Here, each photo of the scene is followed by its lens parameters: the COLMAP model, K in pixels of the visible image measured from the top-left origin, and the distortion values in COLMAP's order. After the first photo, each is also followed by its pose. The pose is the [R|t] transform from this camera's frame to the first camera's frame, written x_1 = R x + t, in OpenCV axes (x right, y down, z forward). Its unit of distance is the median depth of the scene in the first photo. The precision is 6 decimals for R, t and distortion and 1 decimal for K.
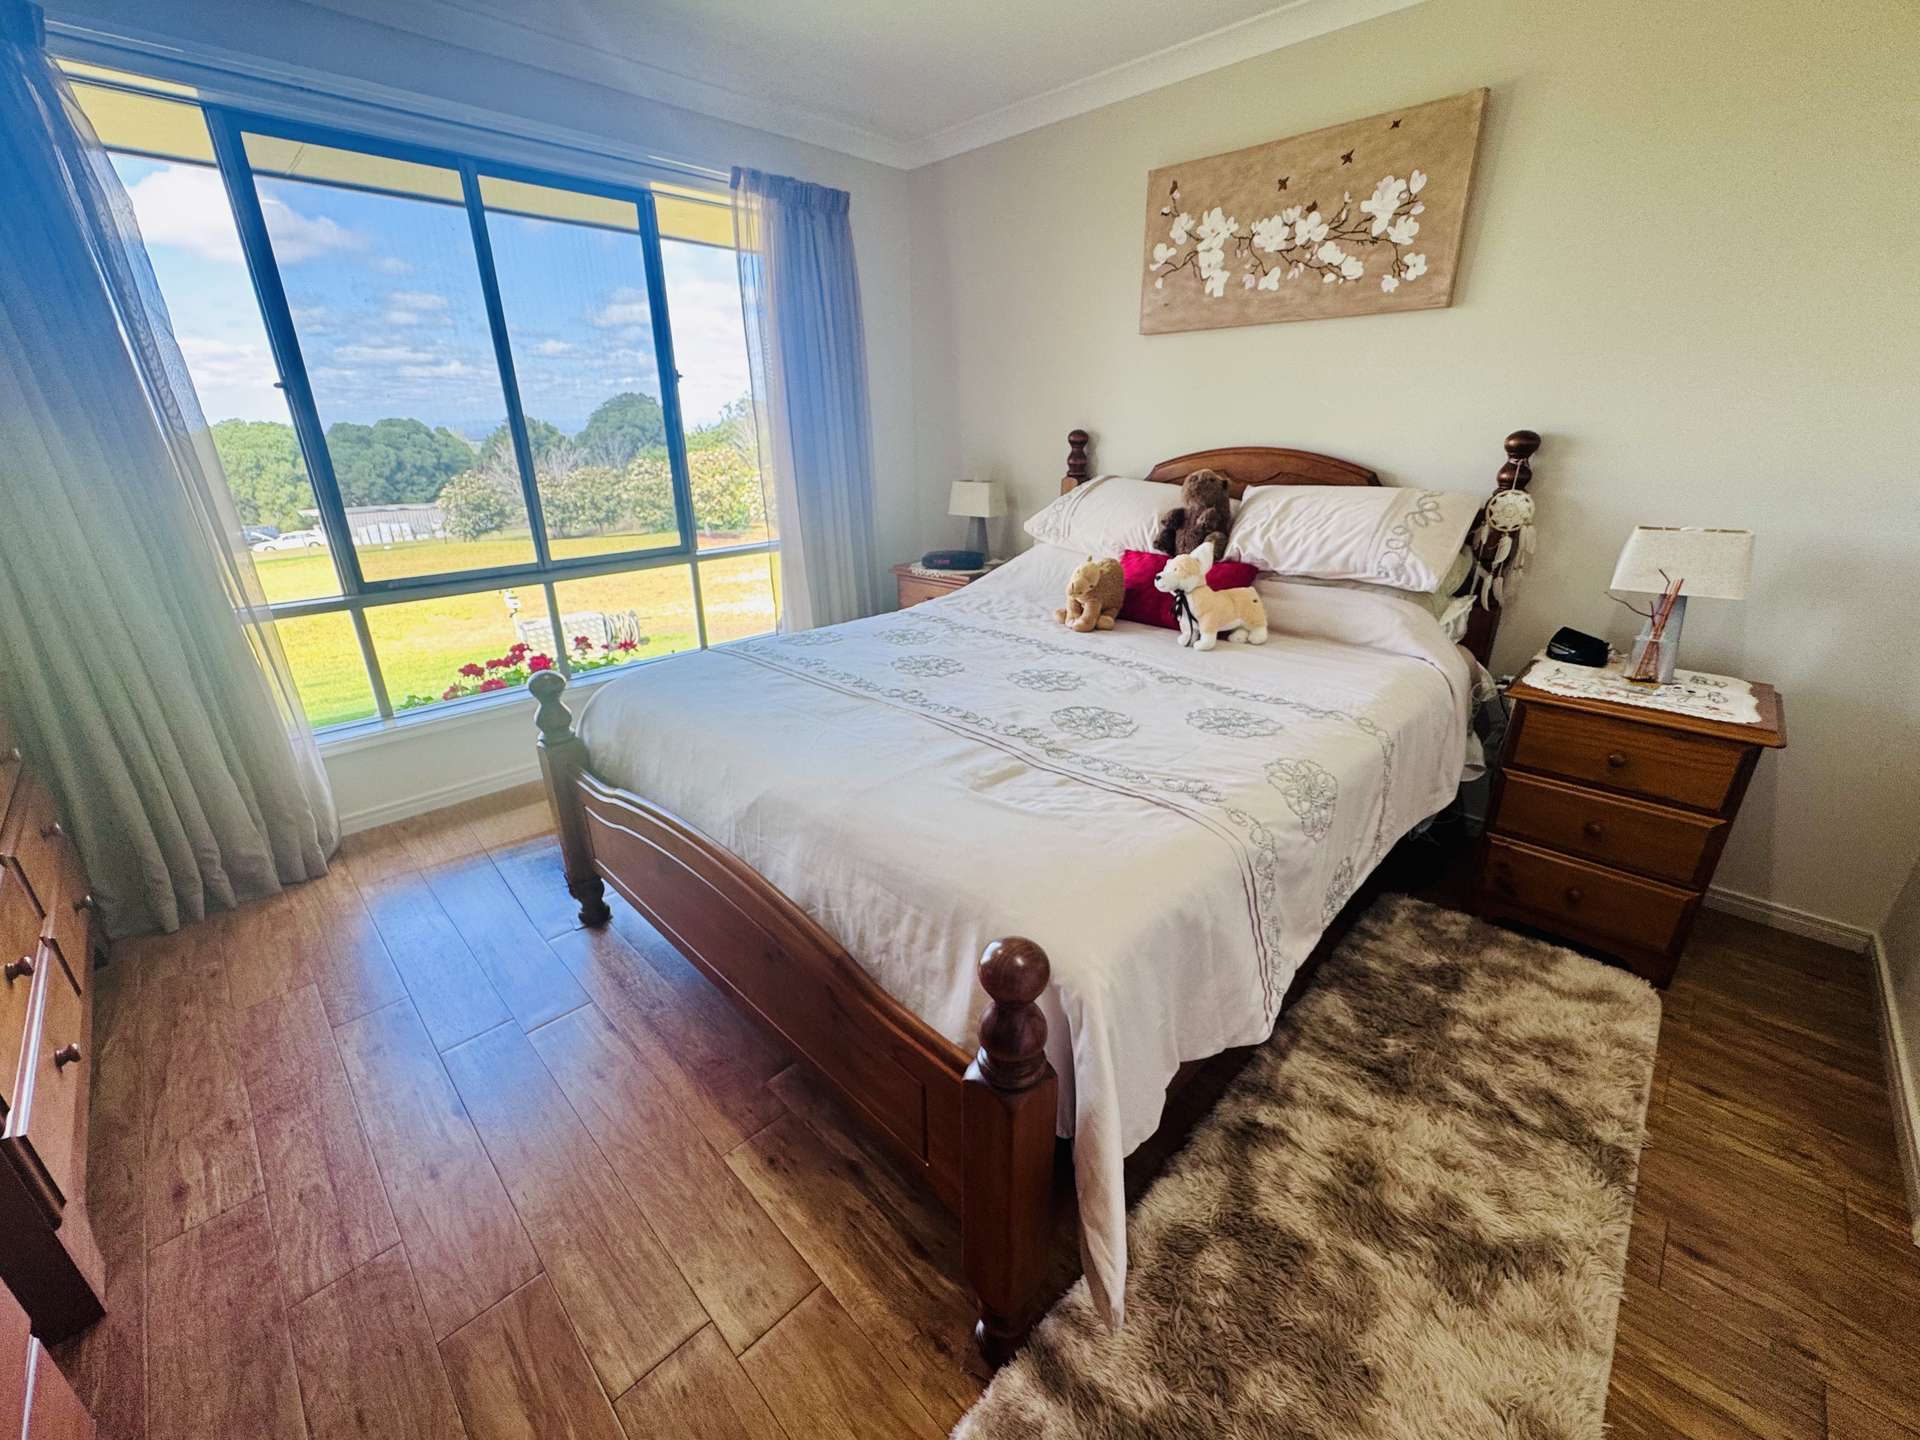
lens RADIAL K [[766.8, 0, 960.8], [0, 766.8, 711.2], [0, 0, 1]] dist [-0.003860, 0.000416]
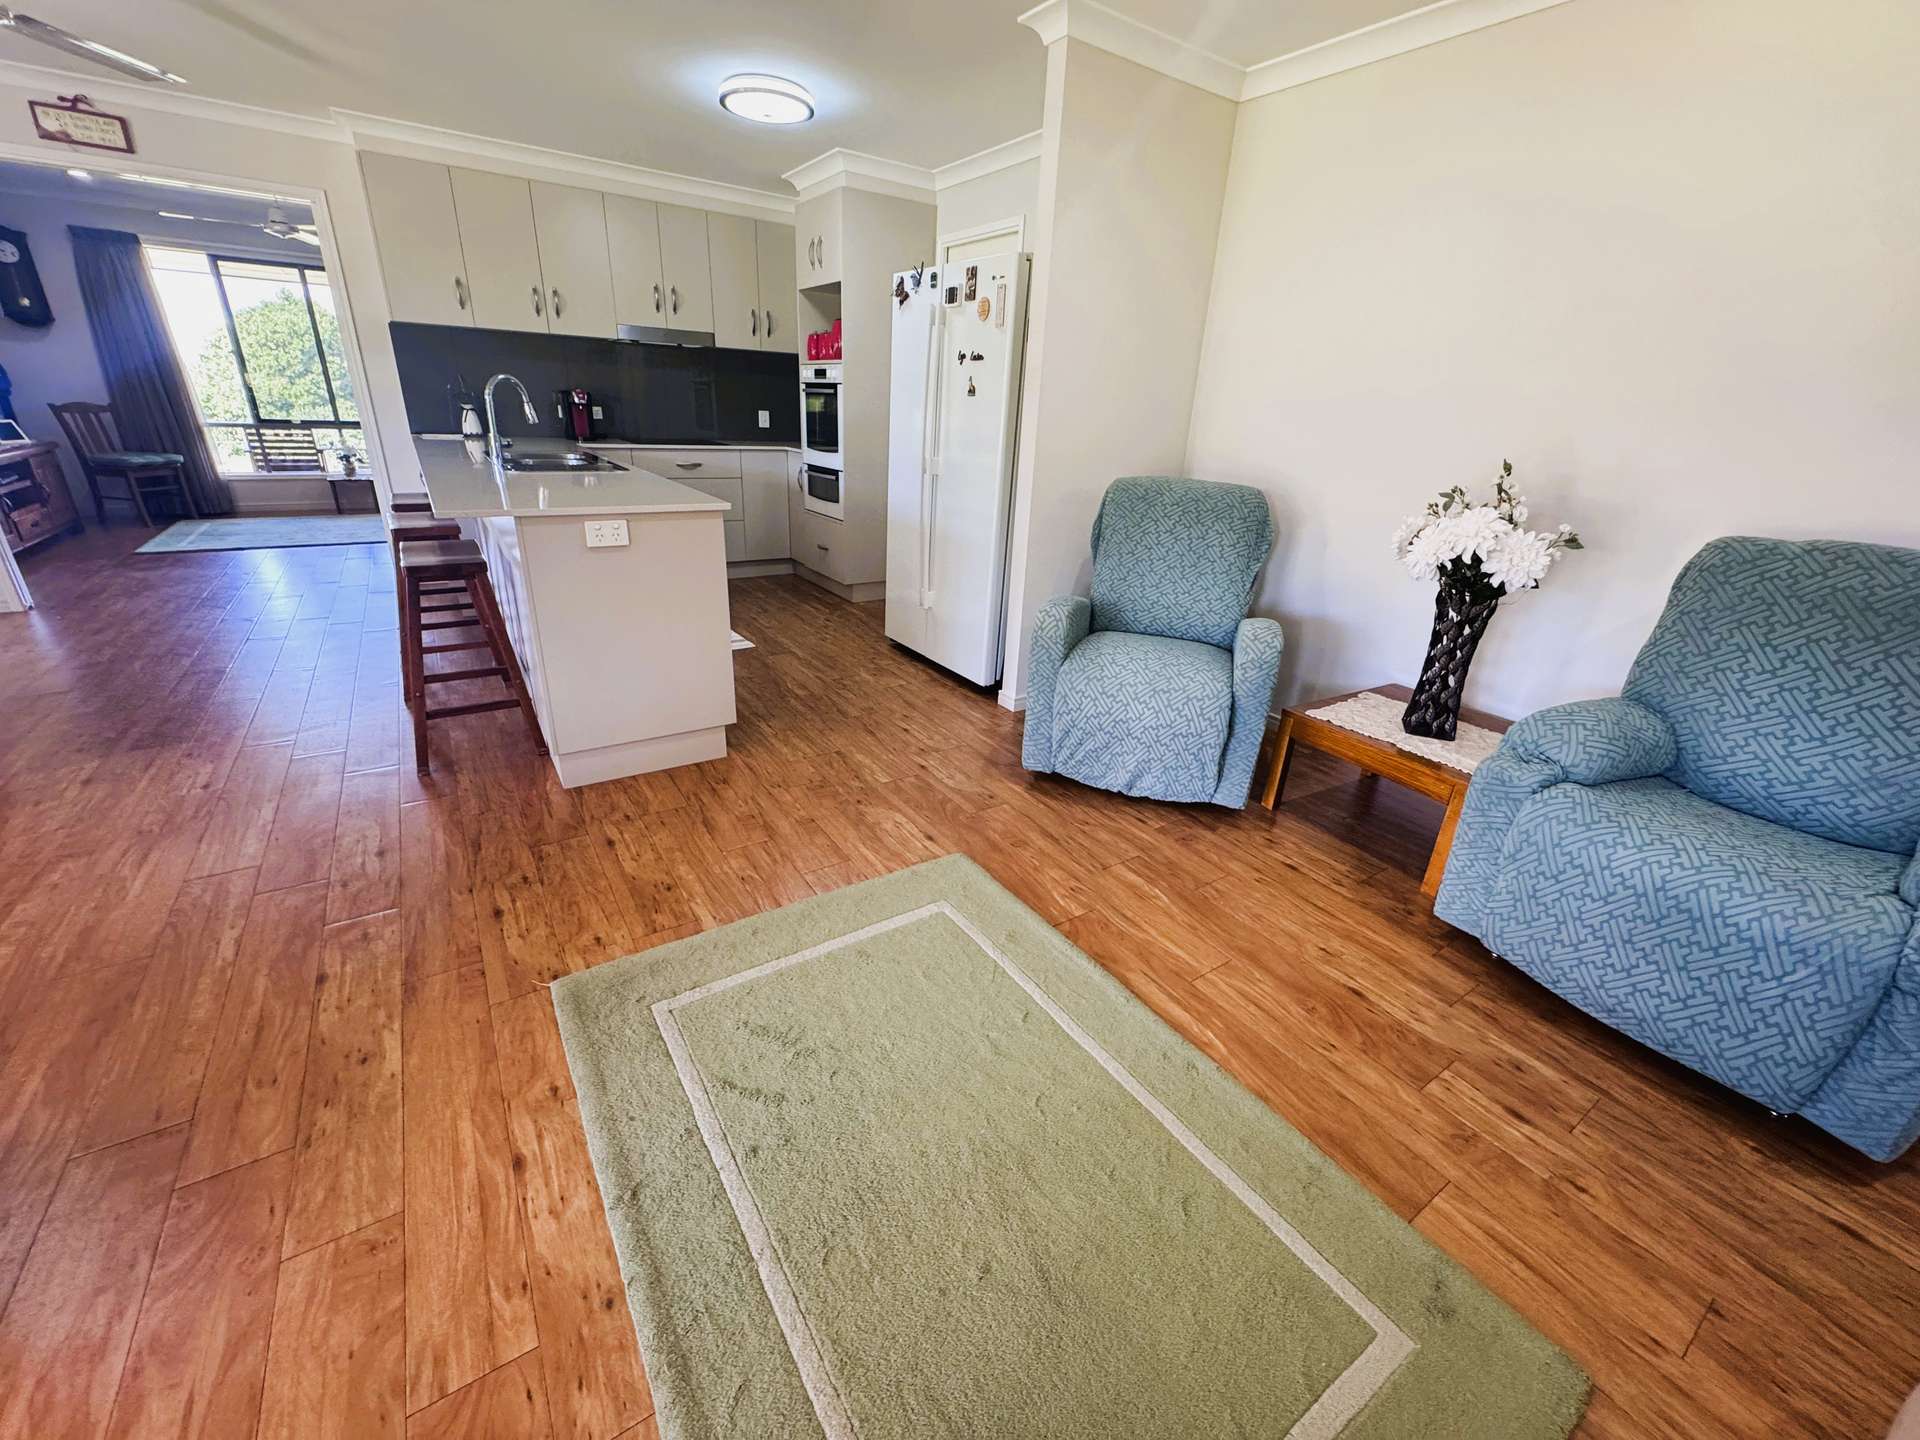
lens RADIAL K [[766.8, 0, 961.2], [0, 766.8, 720.6], [0, 0, 1]] dist [-0.003860, 0.000416]
pose [[0.977228, 0.130711, -0.167155, 2.464304], [-0.126087, 0.991290, 0.038031, 0.526493], [0.170670, -0.016089, 0.985197, -1.398118]]
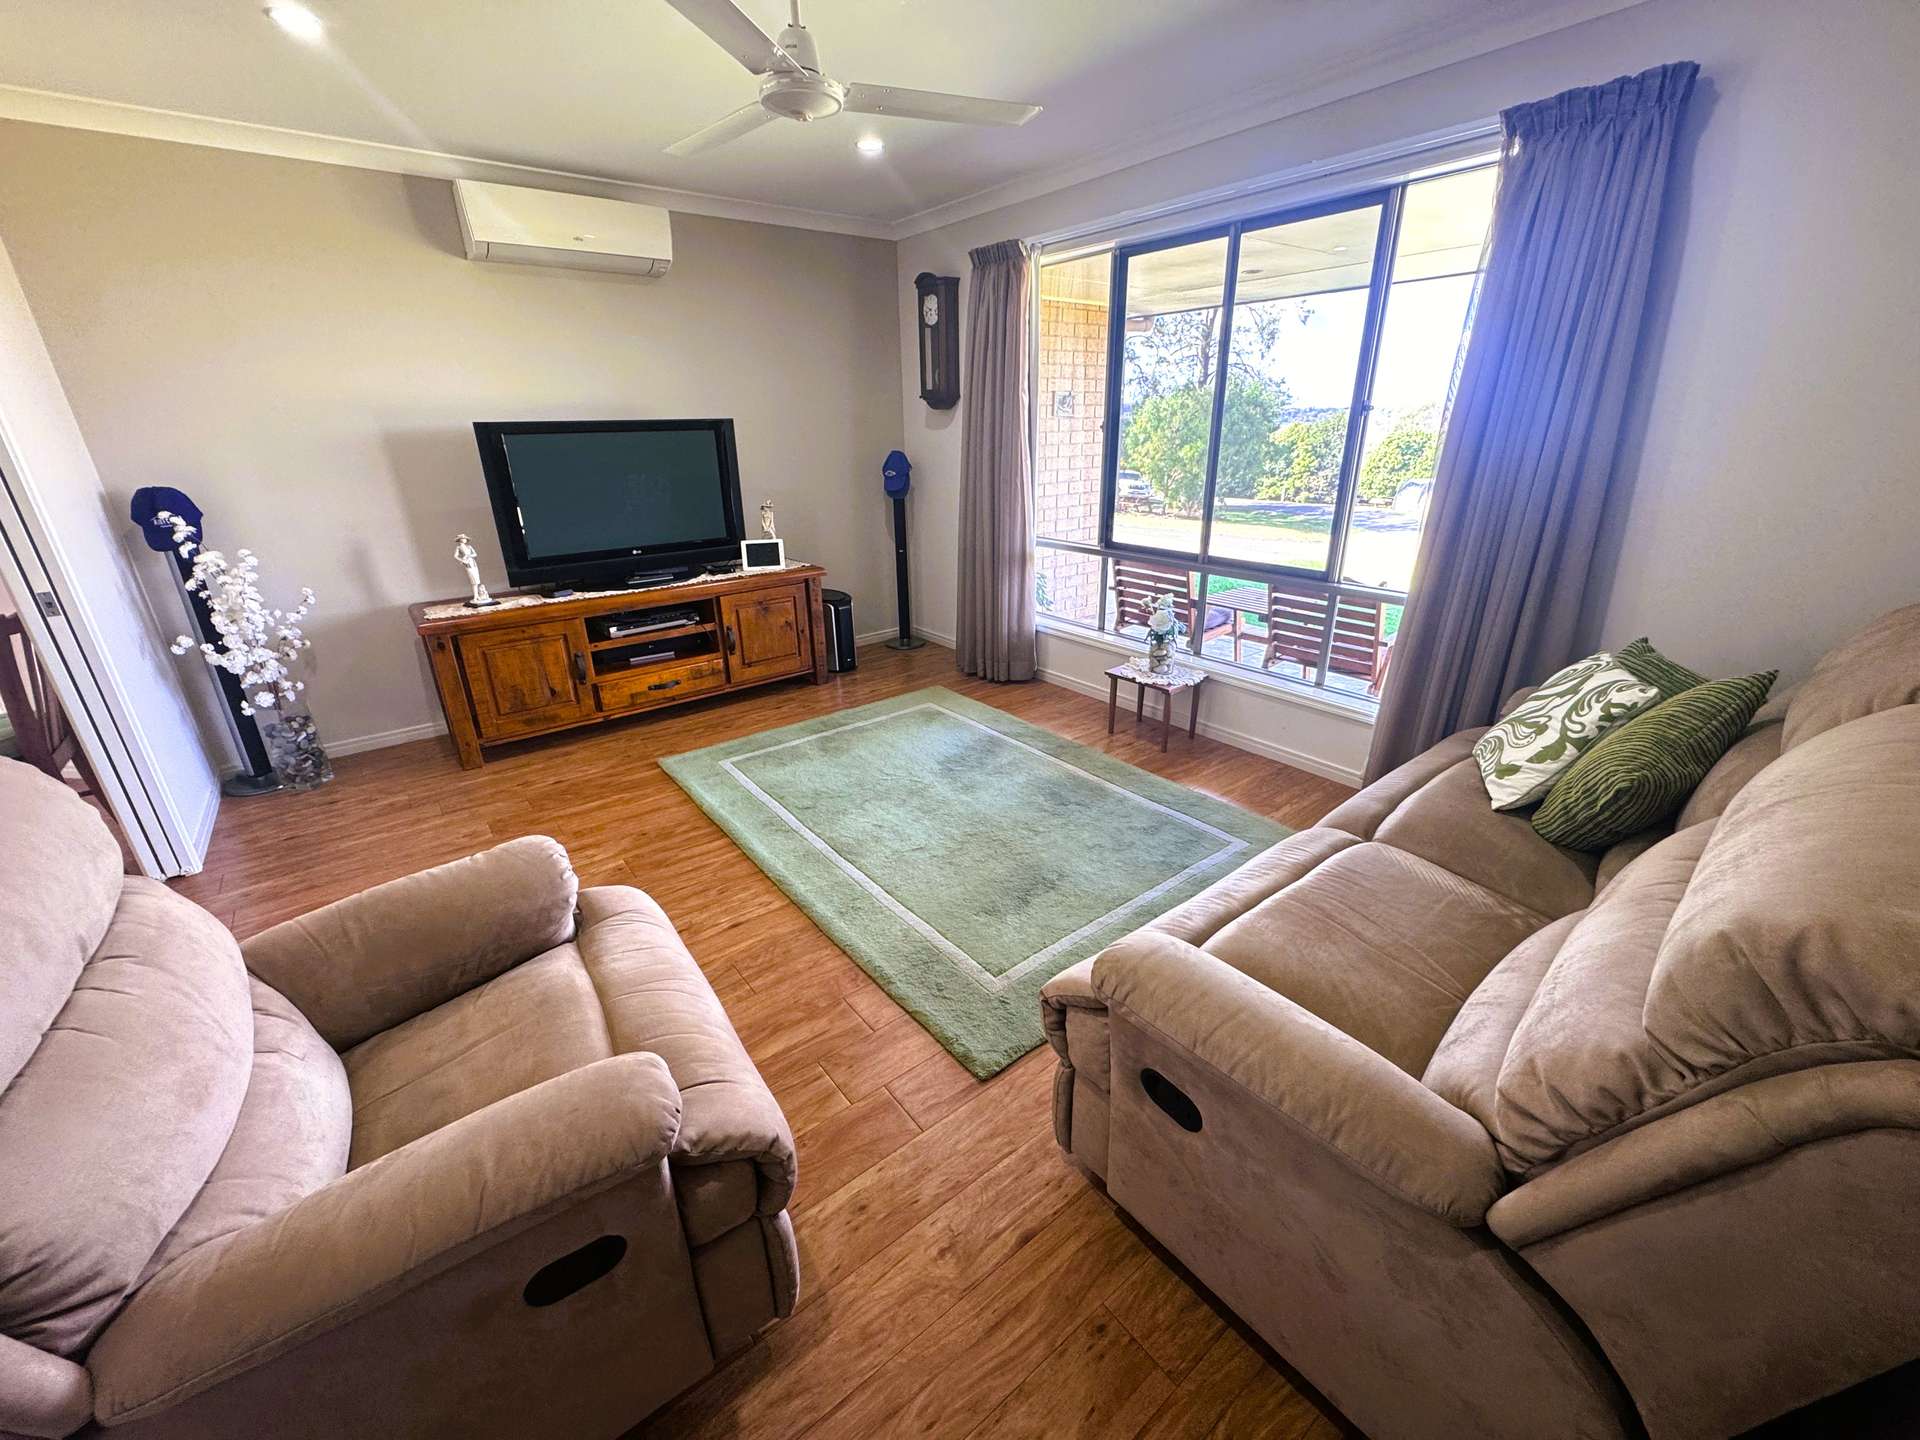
lens RADIAL K [[766.8, 0, 961.3], [0, 766.8, 726.6], [0, 0, 1]] dist [-0.003860, 0.000416]
pose [[-0.133997, 0.380227, -0.915135, 0.871847], [-0.335612, 0.851481, 0.402921, -0.396535], [0.932421, 0.361121, 0.013513, 0.895107]]
